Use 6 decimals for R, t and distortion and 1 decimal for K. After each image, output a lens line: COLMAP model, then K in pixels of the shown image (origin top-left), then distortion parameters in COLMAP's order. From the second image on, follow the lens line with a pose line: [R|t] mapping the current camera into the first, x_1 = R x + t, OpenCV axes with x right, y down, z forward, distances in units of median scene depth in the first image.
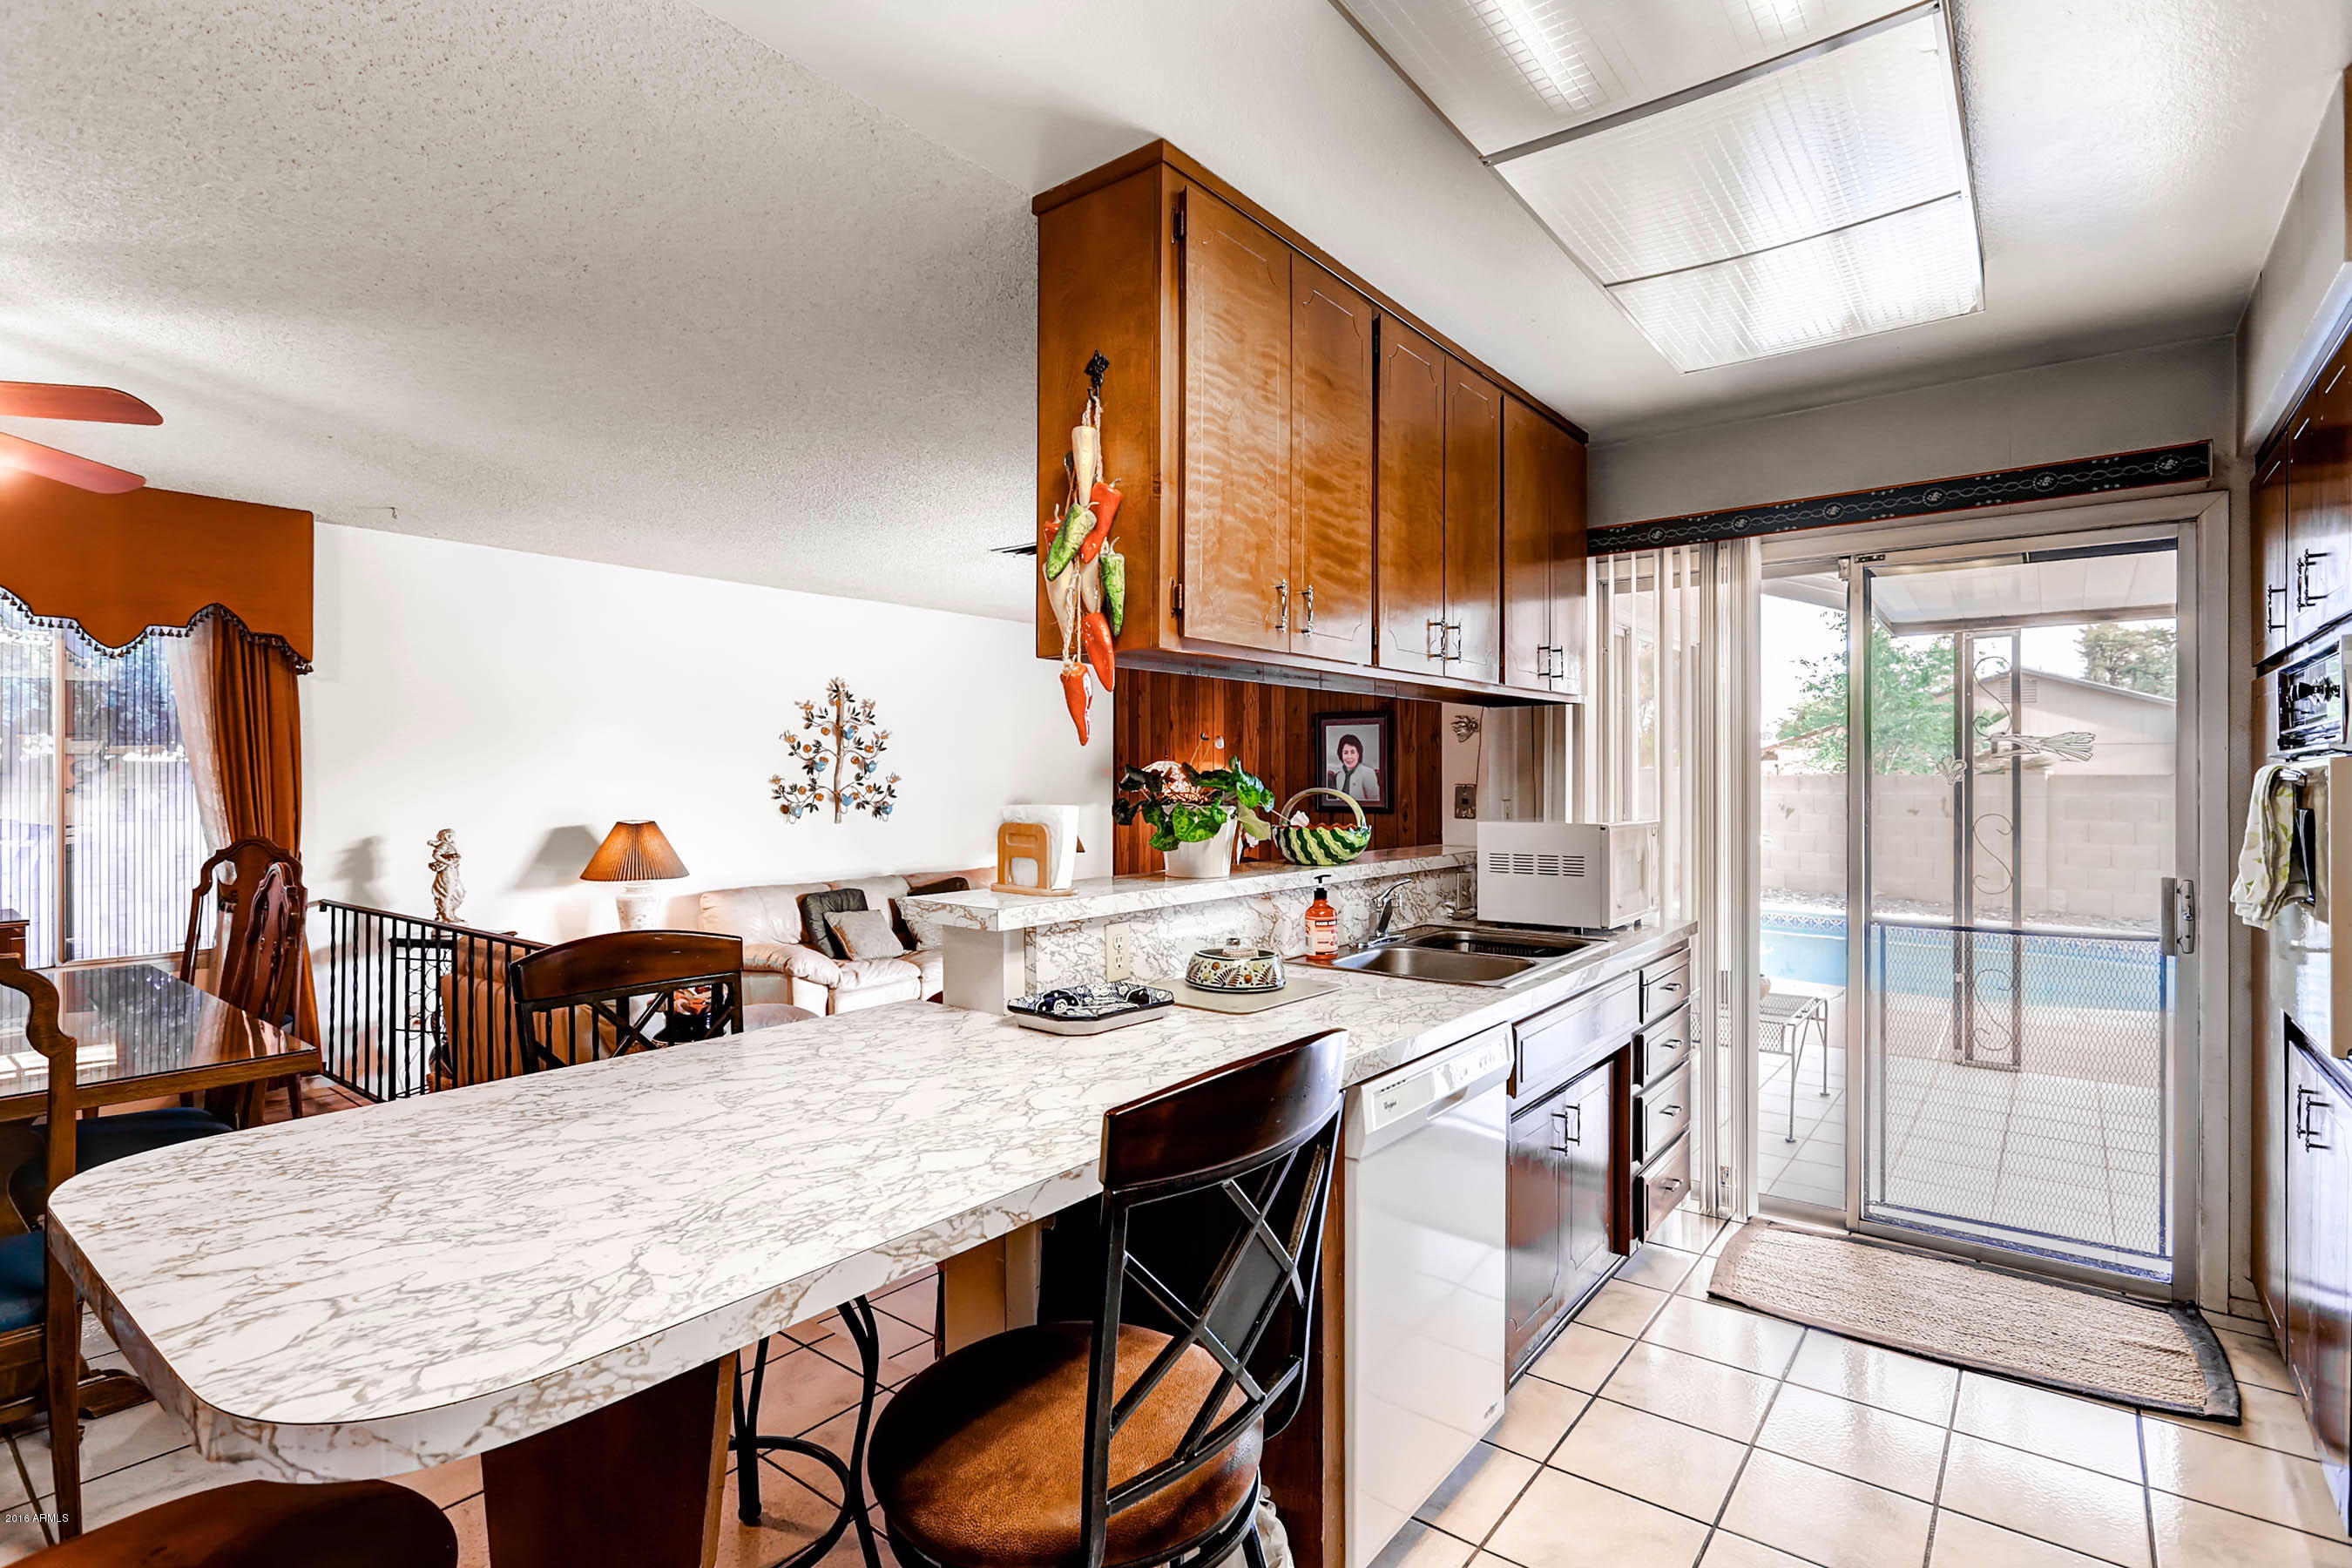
lens RADIAL K [[1130.3, 0, 1168.0], [0, 1130.3, 786.8], [0, 0, 1]] dist [-0.005171, 0.001968]
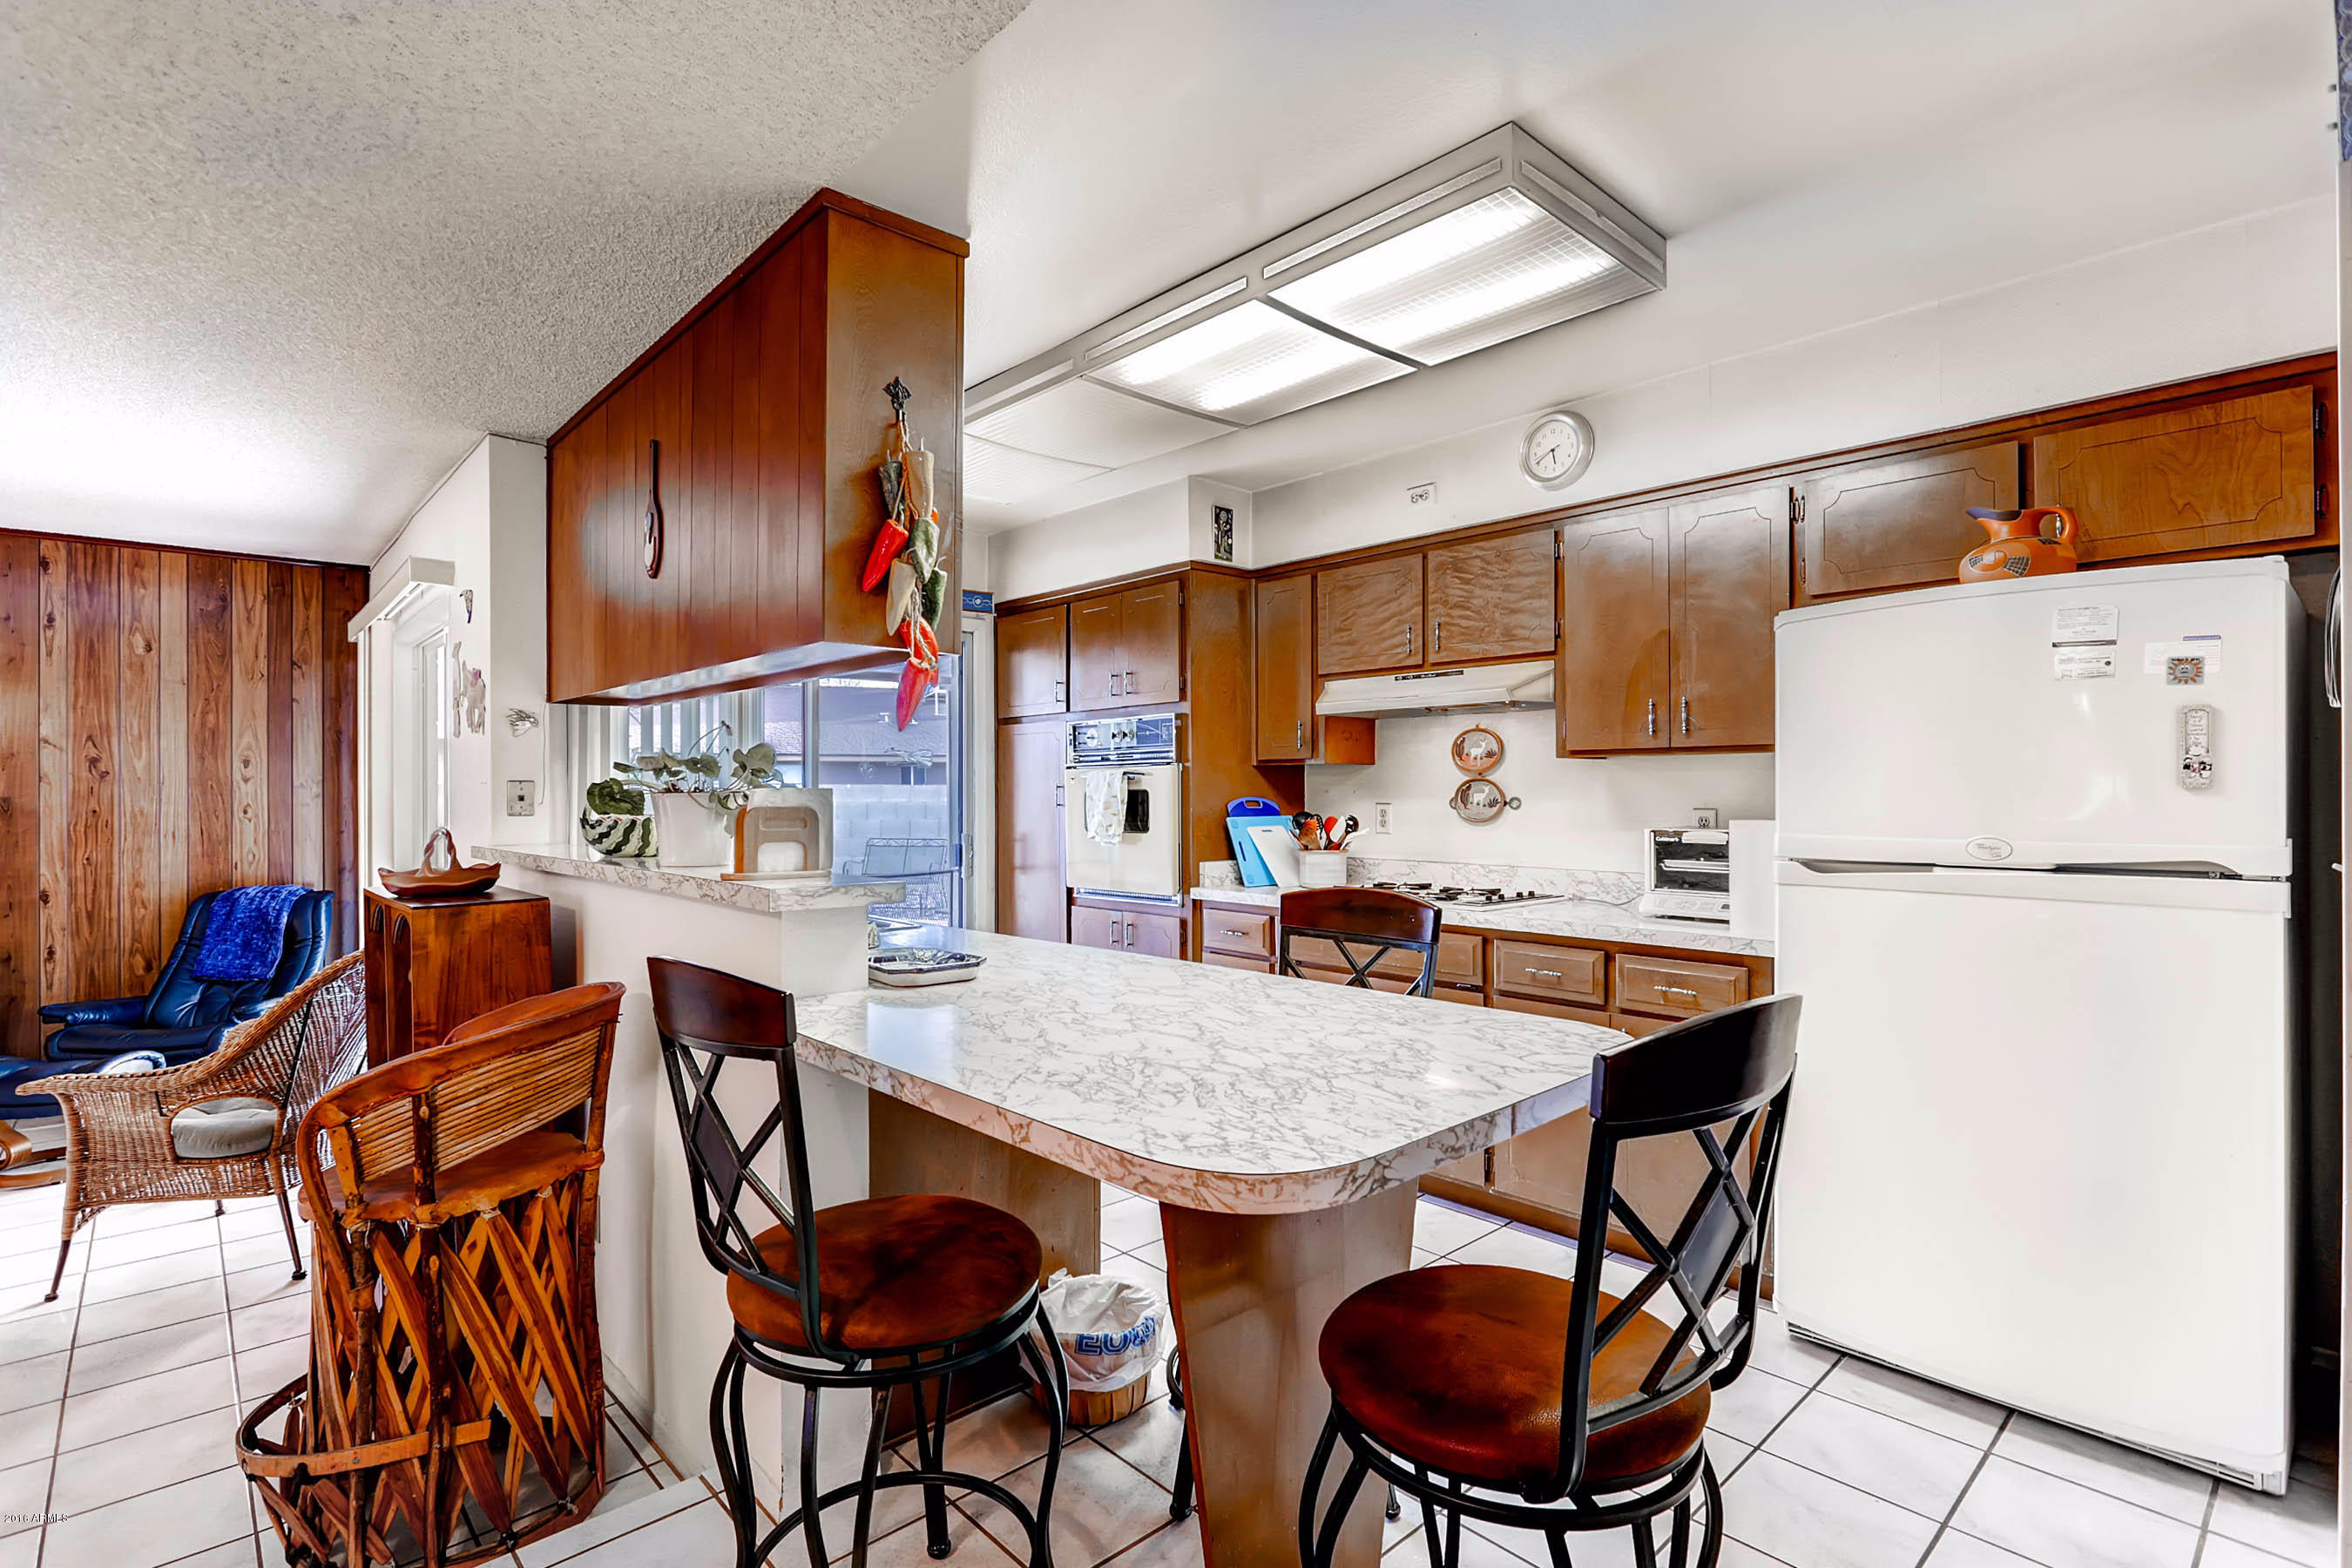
lens RADIAL K [[1130.3, 0, 1170.2], [0, 1130.3, 777.8], [0, 0, 1]] dist [-0.005171, 0.001968]
pose [[0.164842, 0.006389, 0.986299, -0.338169], [0.013015, 0.999878, -0.008652, 0.006994], [-0.986234, 0.014263, 0.164738, 0.168585]]
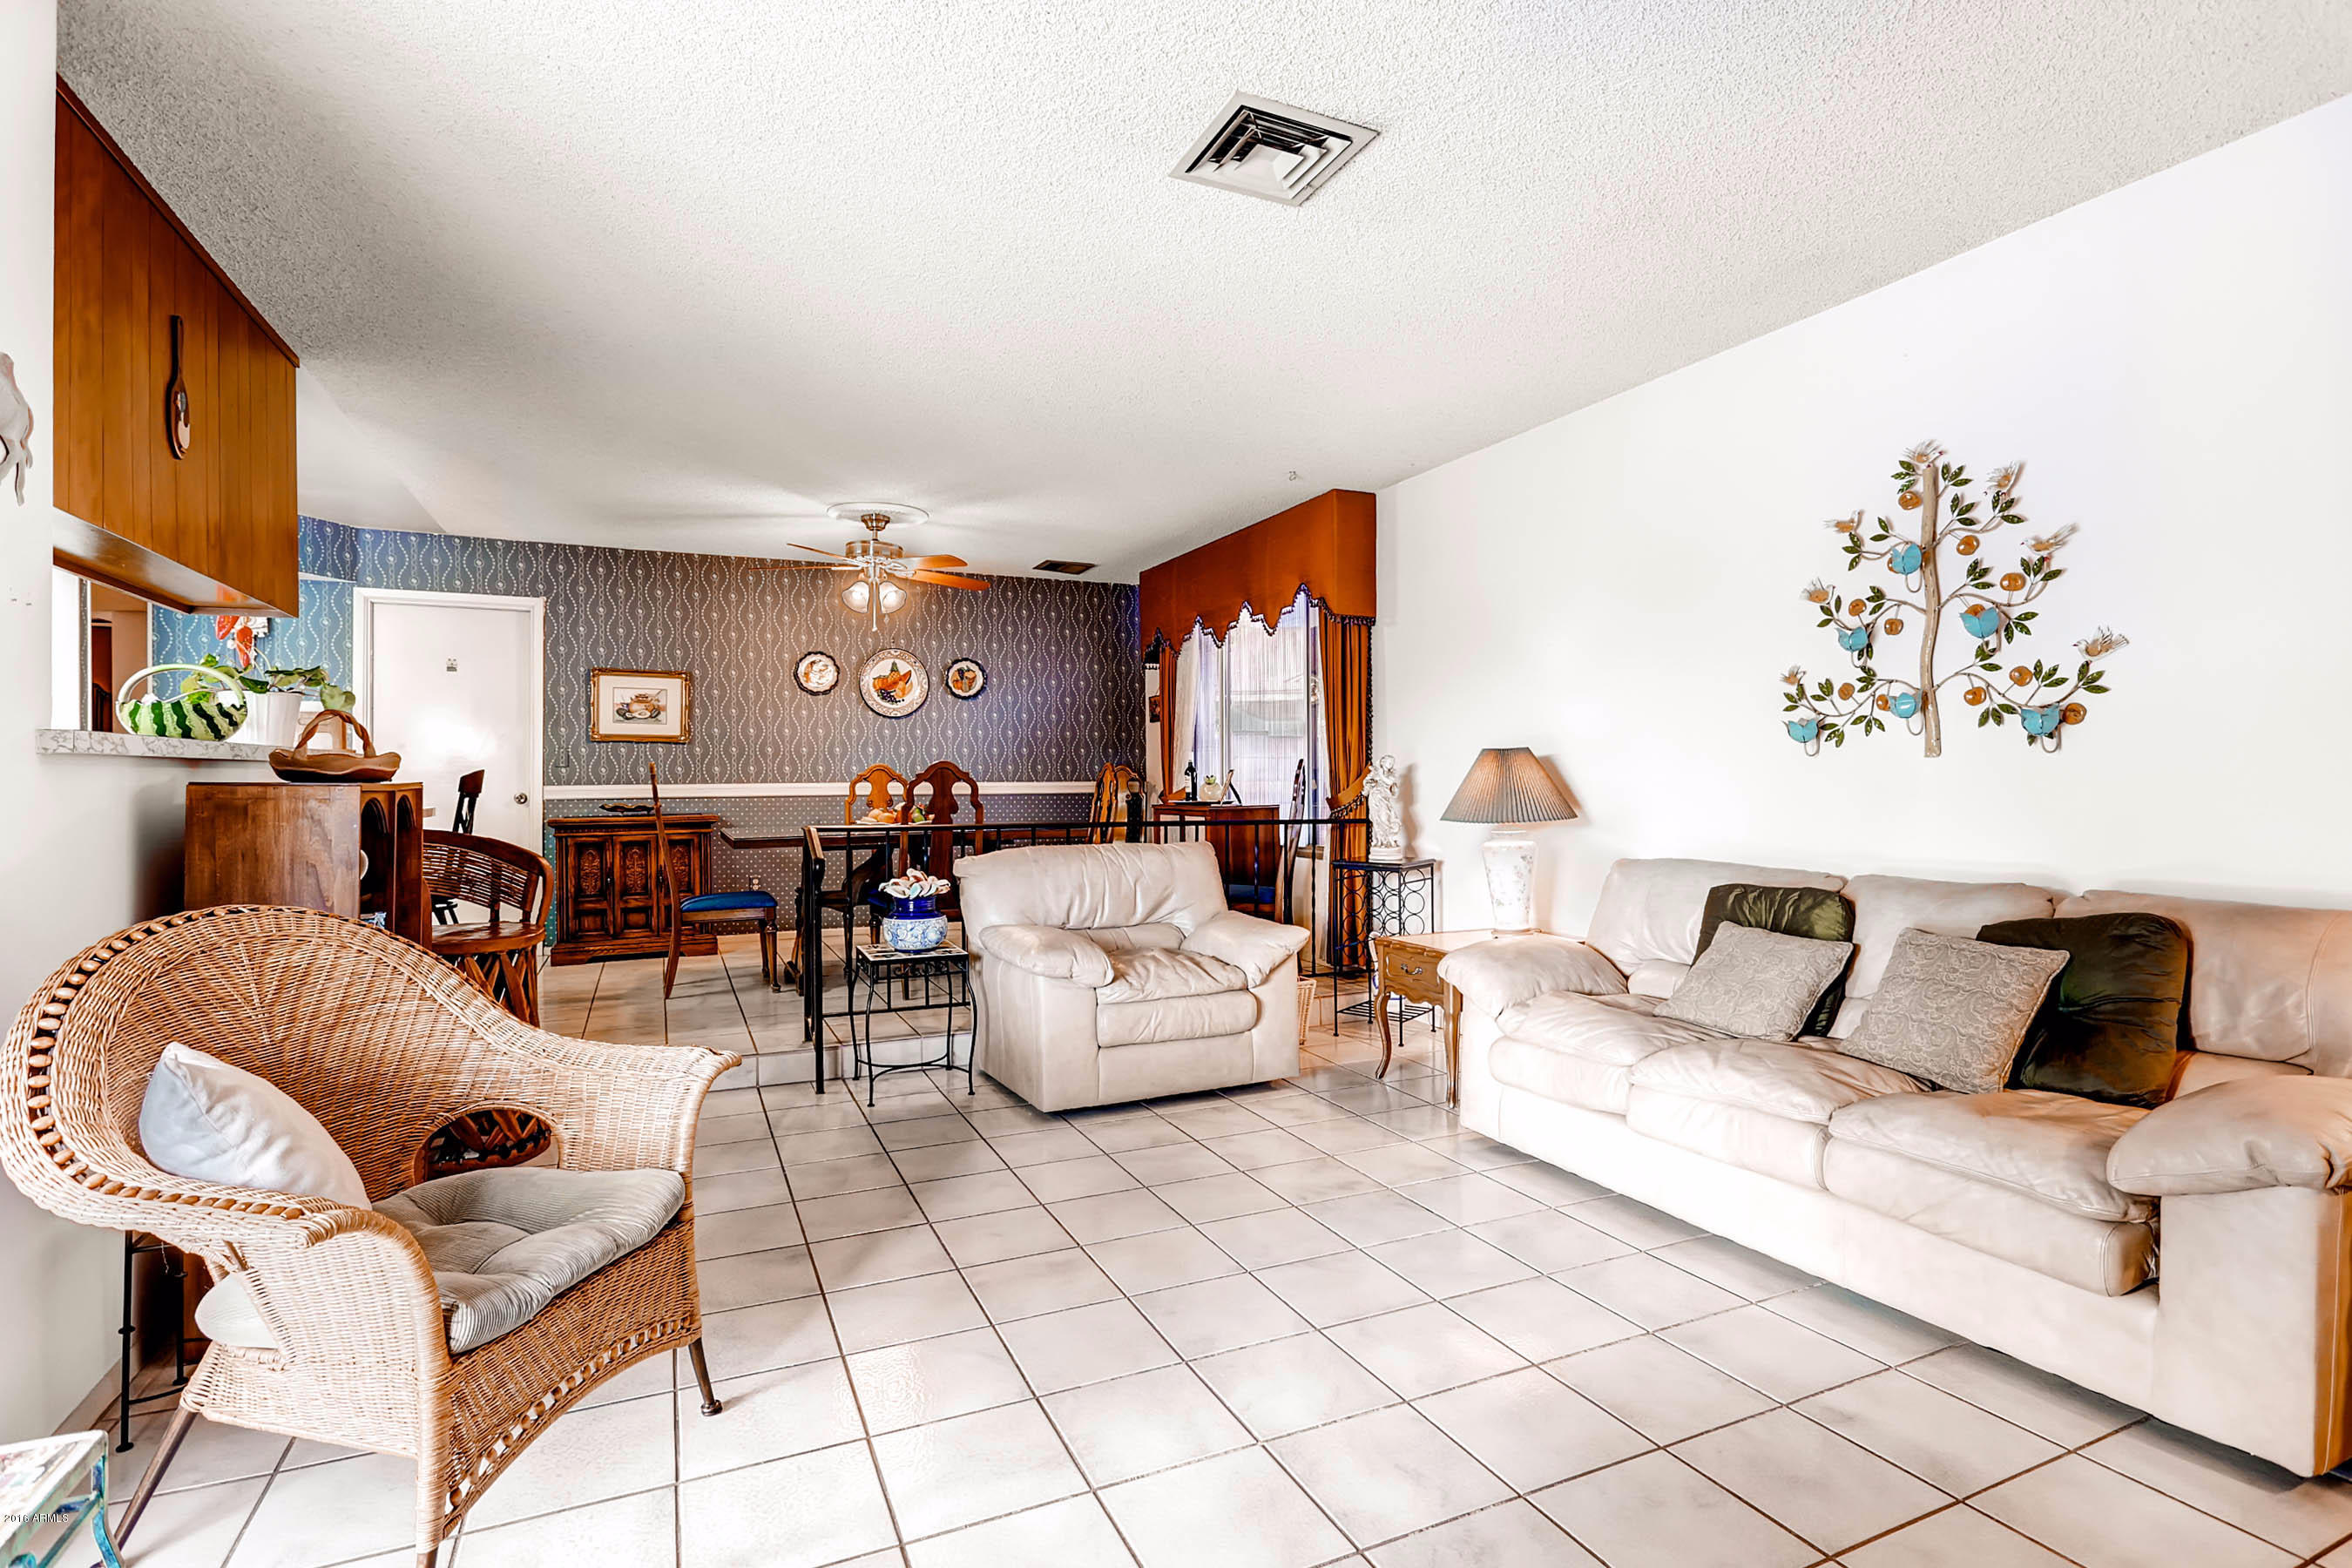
lens RADIAL K [[1130.3, 0, 1176.5], [0, 1130.3, 777.9], [0, 0, 1]] dist [-0.005171, 0.001968]
pose [[-0.443257, 0.003612, -0.896387, 0.265833], [0.000036, 0.999992, 0.004011, 0.040110], [0.896394, 0.001746, -0.443254, 0.957626]]
